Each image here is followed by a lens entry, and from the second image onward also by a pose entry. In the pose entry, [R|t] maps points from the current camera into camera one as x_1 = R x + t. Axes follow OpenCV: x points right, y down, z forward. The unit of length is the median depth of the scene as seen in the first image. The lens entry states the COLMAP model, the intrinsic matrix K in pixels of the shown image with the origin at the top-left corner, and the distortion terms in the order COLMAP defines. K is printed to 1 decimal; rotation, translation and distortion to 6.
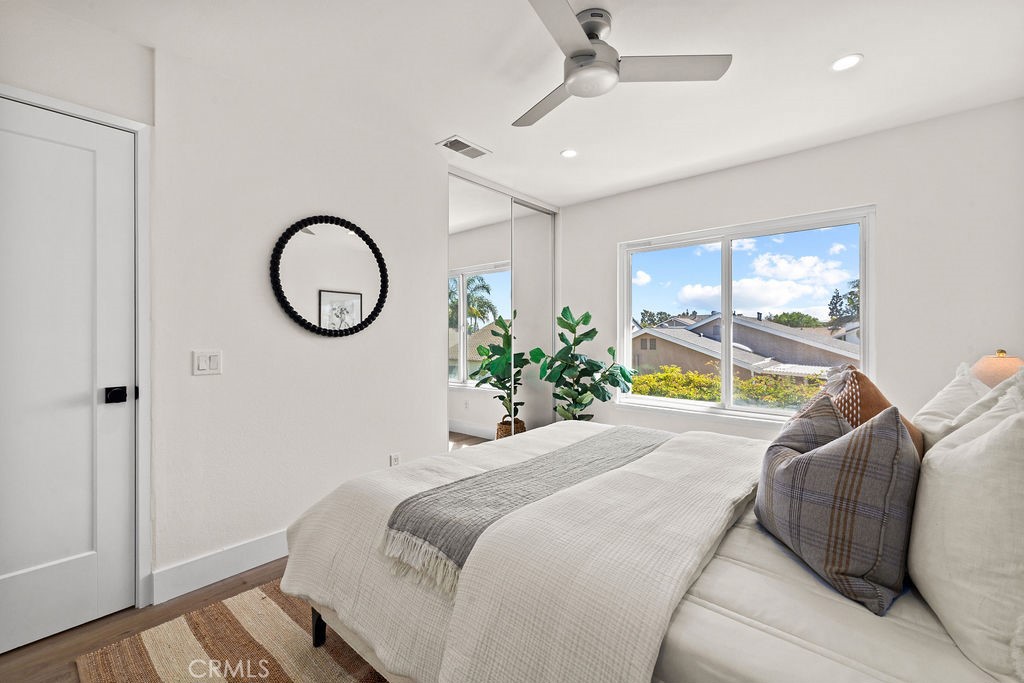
lens RADIAL K [[431.0, 0, 507.1], [0, 431.0, 340.2], [0, 0, 1]] dist [0.001137, 0.000132]
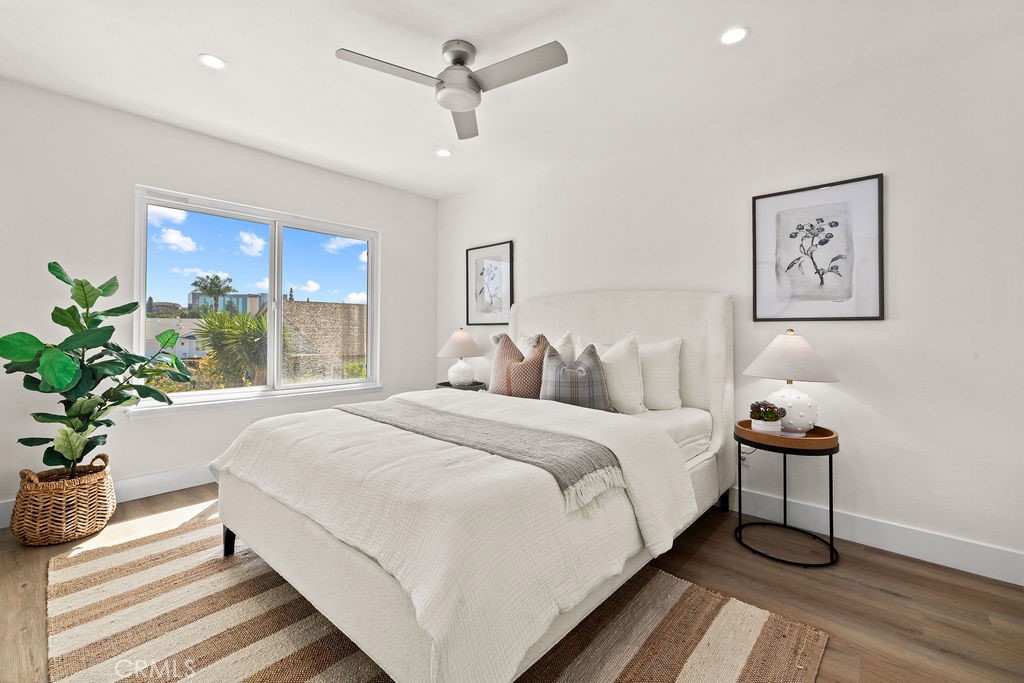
lens RADIAL K [[431.0, 0, 507.1], [0, 431.0, 340.2], [0, 0, 1]] dist [0.001137, 0.000132]
pose [[0.025919, -0.022295, 0.999415, -0.497264], [-0.002953, 0.999745, 0.022379, 0.015990], [-0.999660, -0.003532, 0.025847, 0.415180]]
